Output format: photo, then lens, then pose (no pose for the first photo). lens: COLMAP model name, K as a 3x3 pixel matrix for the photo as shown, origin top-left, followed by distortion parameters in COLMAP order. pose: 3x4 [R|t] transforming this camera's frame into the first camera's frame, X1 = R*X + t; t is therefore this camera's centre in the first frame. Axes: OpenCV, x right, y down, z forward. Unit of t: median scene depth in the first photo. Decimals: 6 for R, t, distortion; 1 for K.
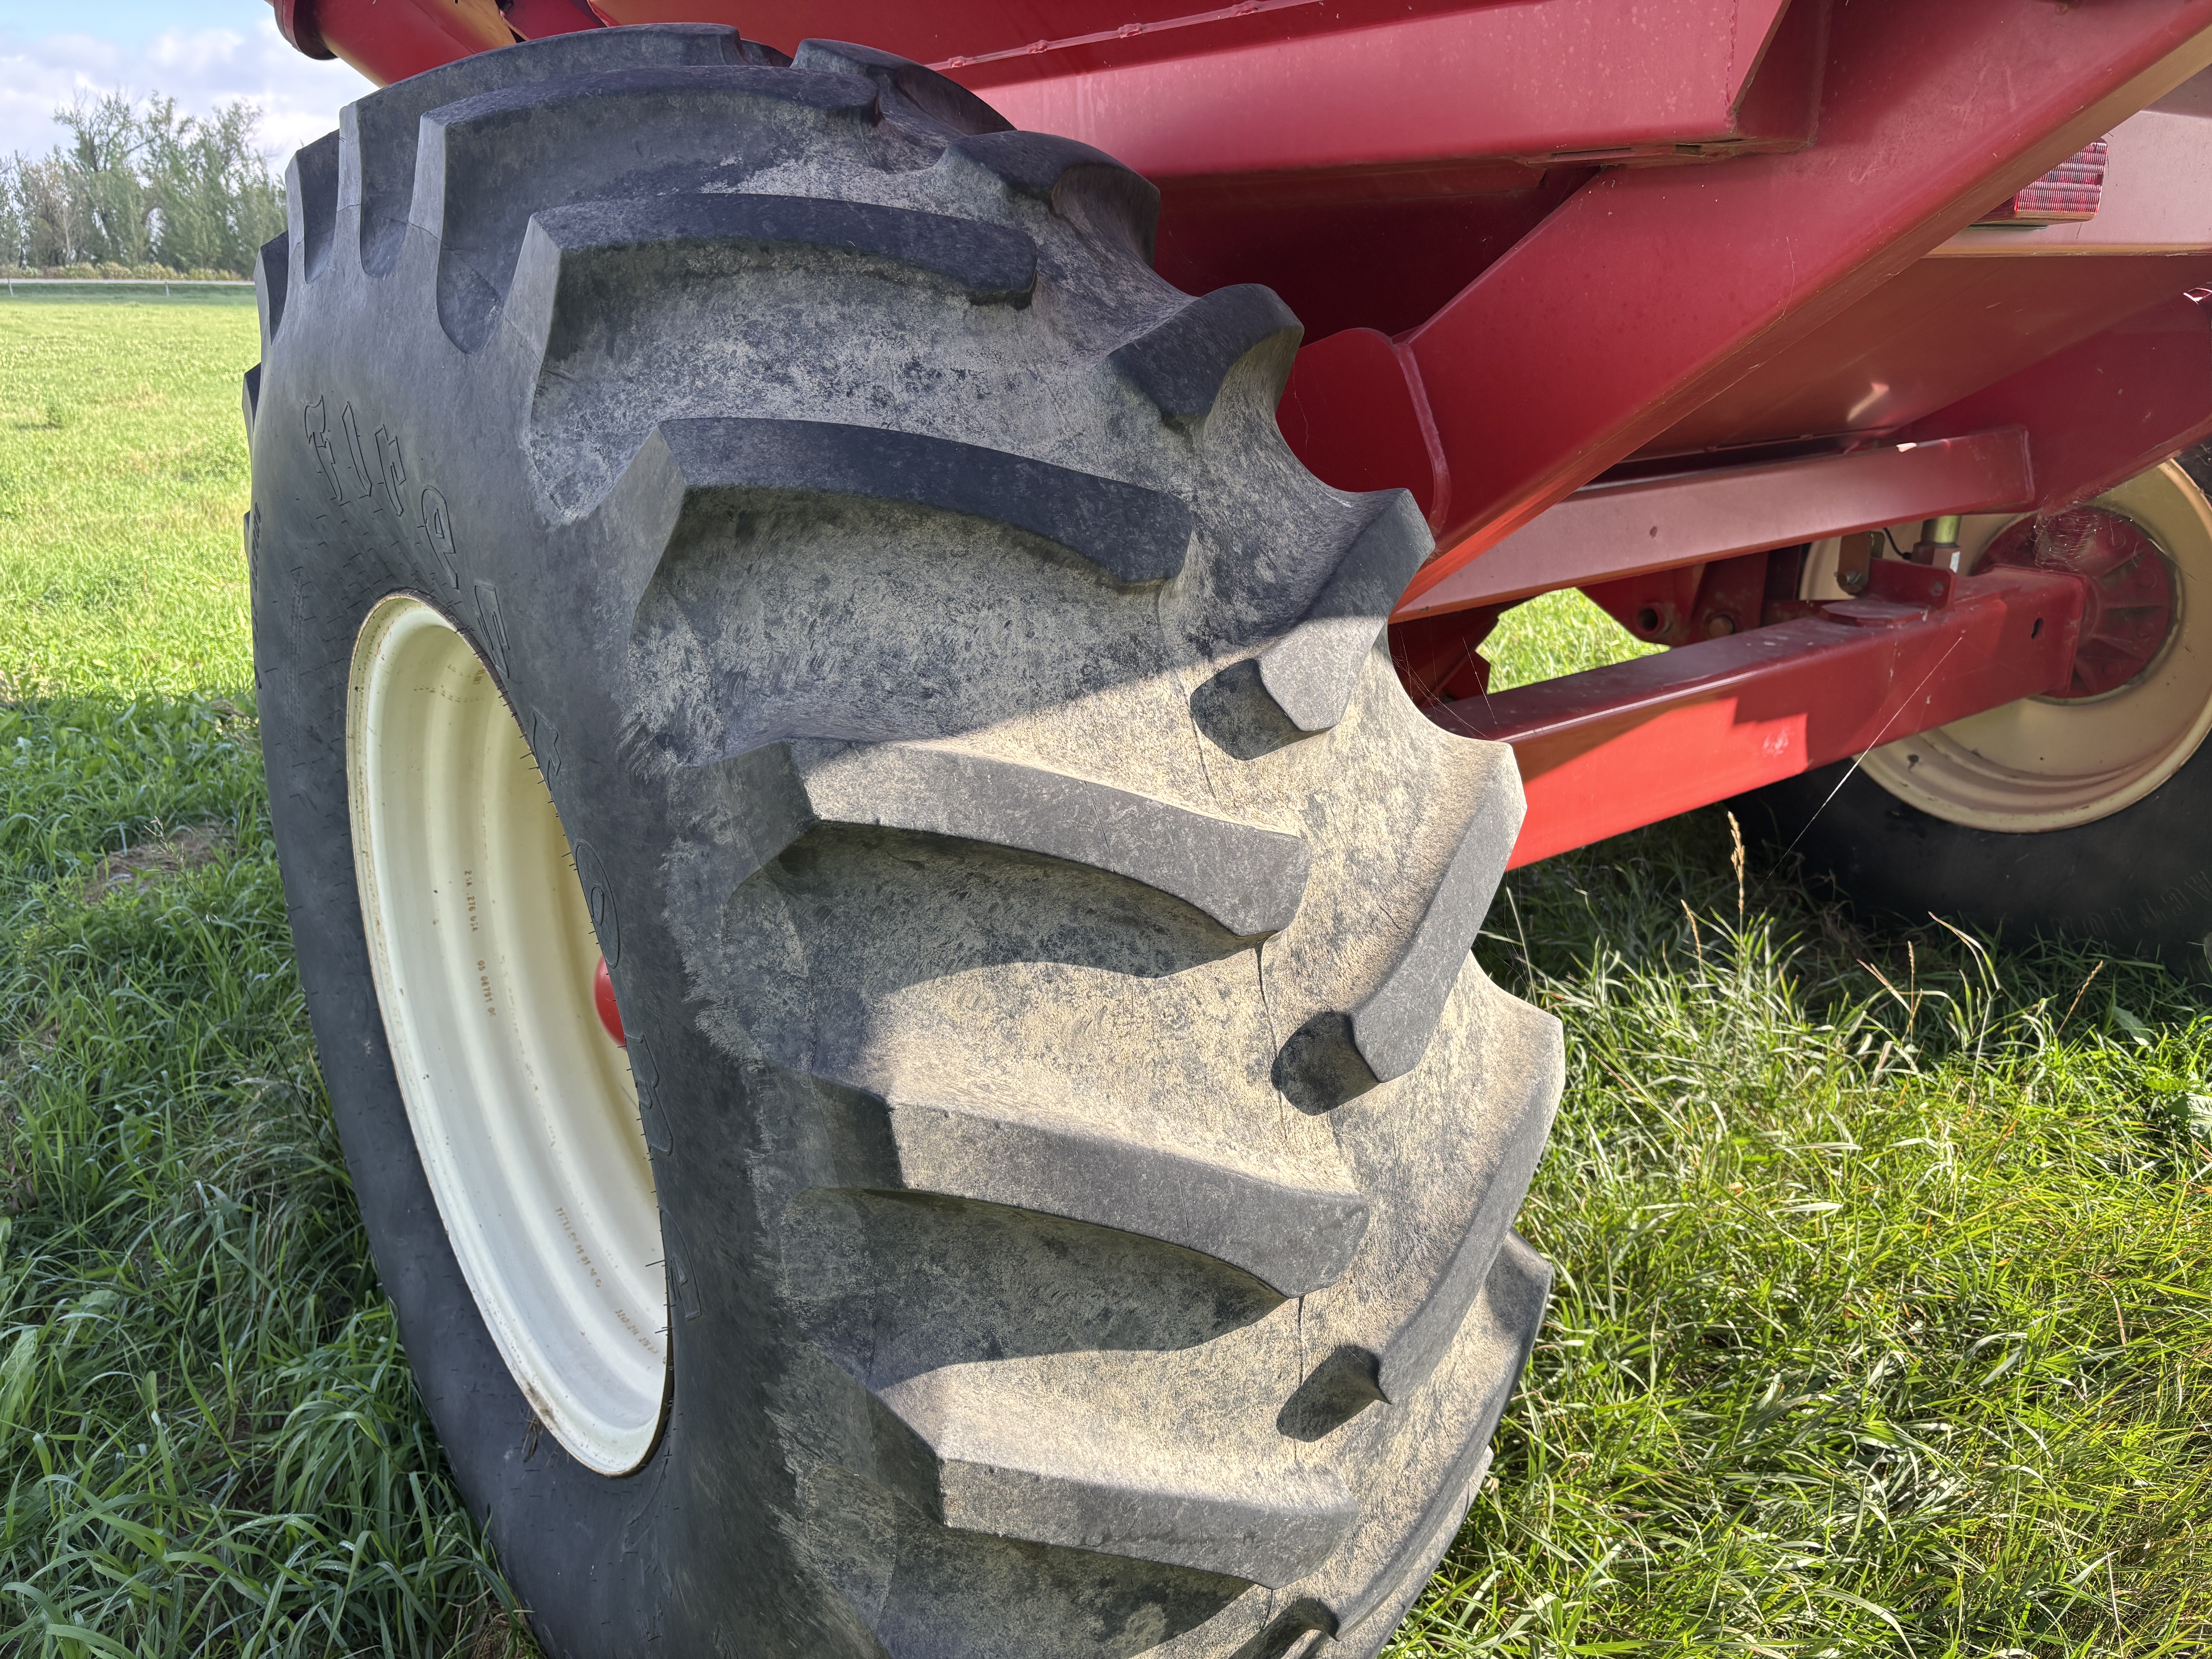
lens RADIAL K [[1712.6, 0, 1106.0], [0, 1712.6, 829.5], [0, 0, 1]] dist [0.054497, -0.117173]
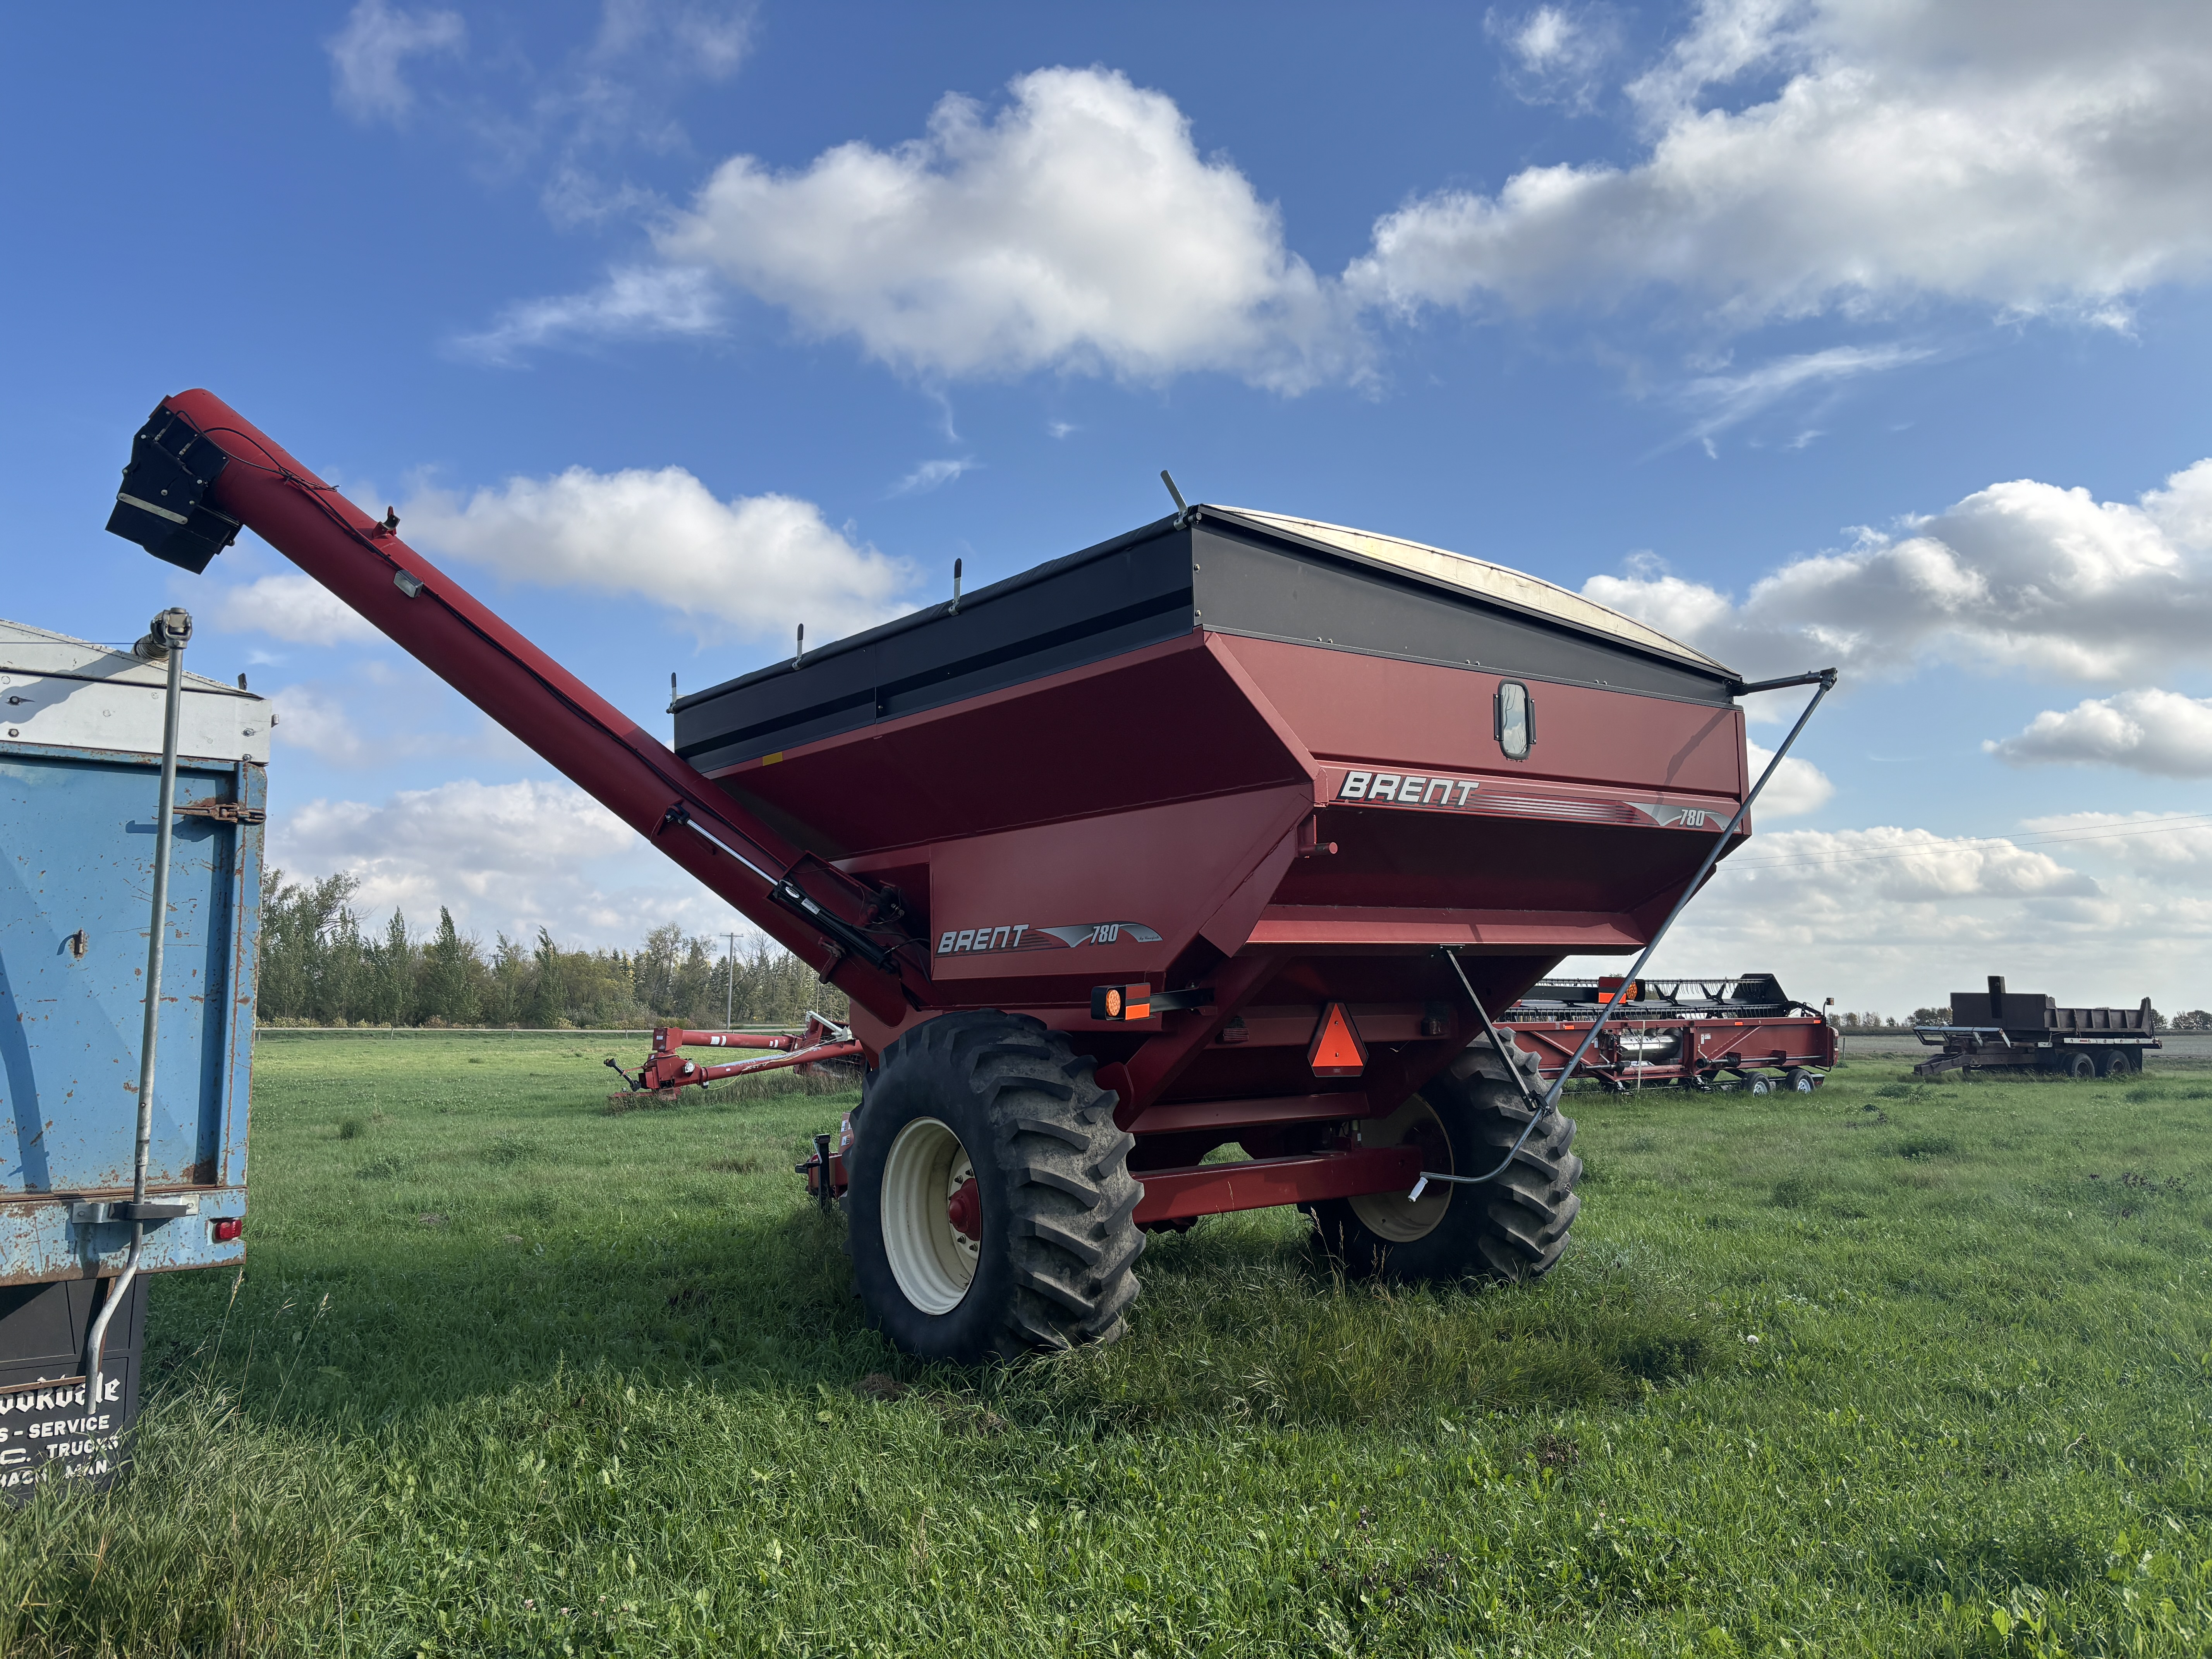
lens RADIAL K [[1712.6, 0, 1106.0], [0, 1712.6, 829.5], [0, 0, 1]] dist [0.054497, -0.117173]
pose [[0.999948, -0.009984, 0.002001, 0.169422], [0.009940, 0.914489, -0.404489, 1.543187], [0.002208, 0.404488, 0.914540, -5.351246]]
